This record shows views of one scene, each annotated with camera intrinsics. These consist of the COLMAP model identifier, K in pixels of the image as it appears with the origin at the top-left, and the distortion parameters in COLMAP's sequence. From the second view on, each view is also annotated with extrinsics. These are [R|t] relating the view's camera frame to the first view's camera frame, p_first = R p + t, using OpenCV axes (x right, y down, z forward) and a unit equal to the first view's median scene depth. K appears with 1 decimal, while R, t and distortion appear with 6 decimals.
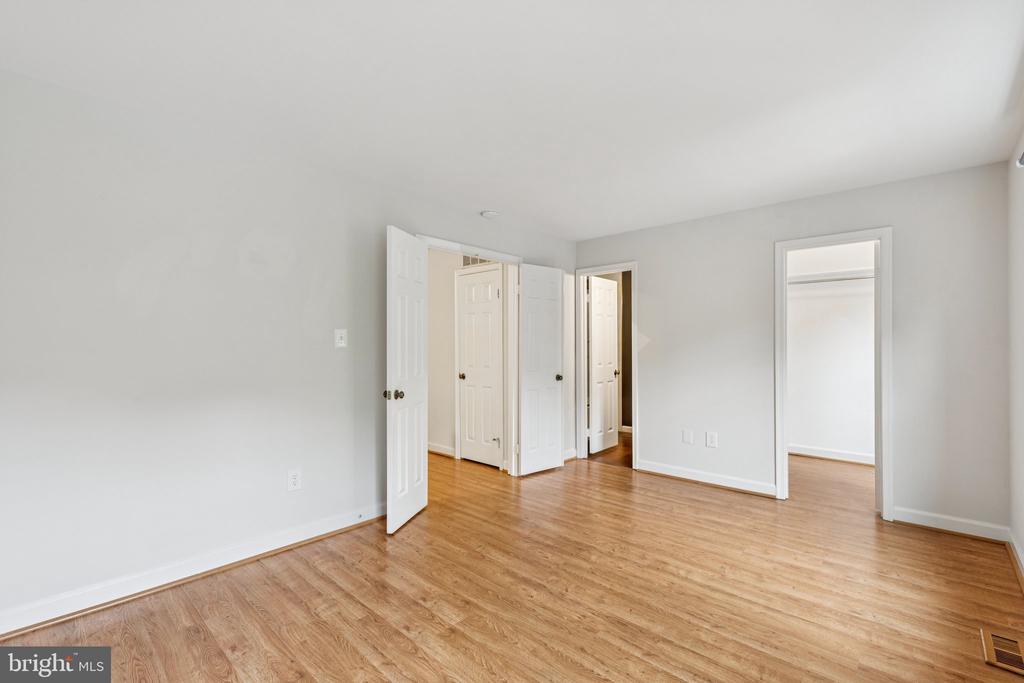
lens RADIAL K [[452.4, 0, 511.2], [0, 452.4, 343.0], [0, 0, 1]] dist [-0.003432, 0.000246]
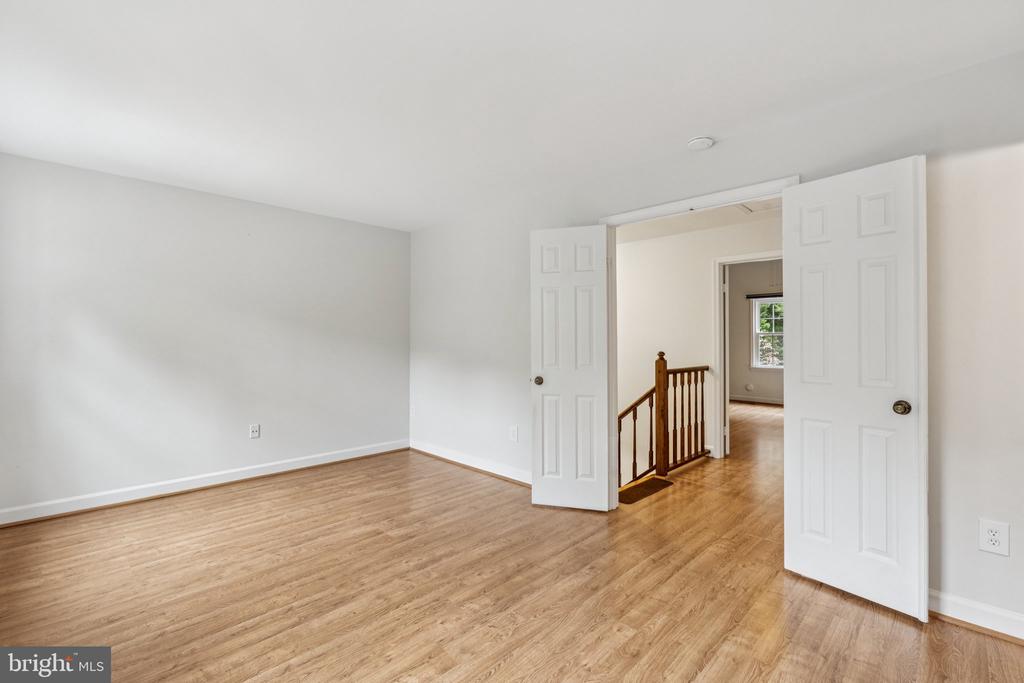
lens RADIAL K [[452.4, 0, 511.1], [0, 452.4, 341.4], [0, 0, 1]] dist [-0.003432, 0.000246]
pose [[-0.048954, 0.002413, -0.998798, 1.131356], [0.005266, 0.999984, 0.002157, 0.013408], [0.998787, -0.005154, -0.048966, 1.296733]]
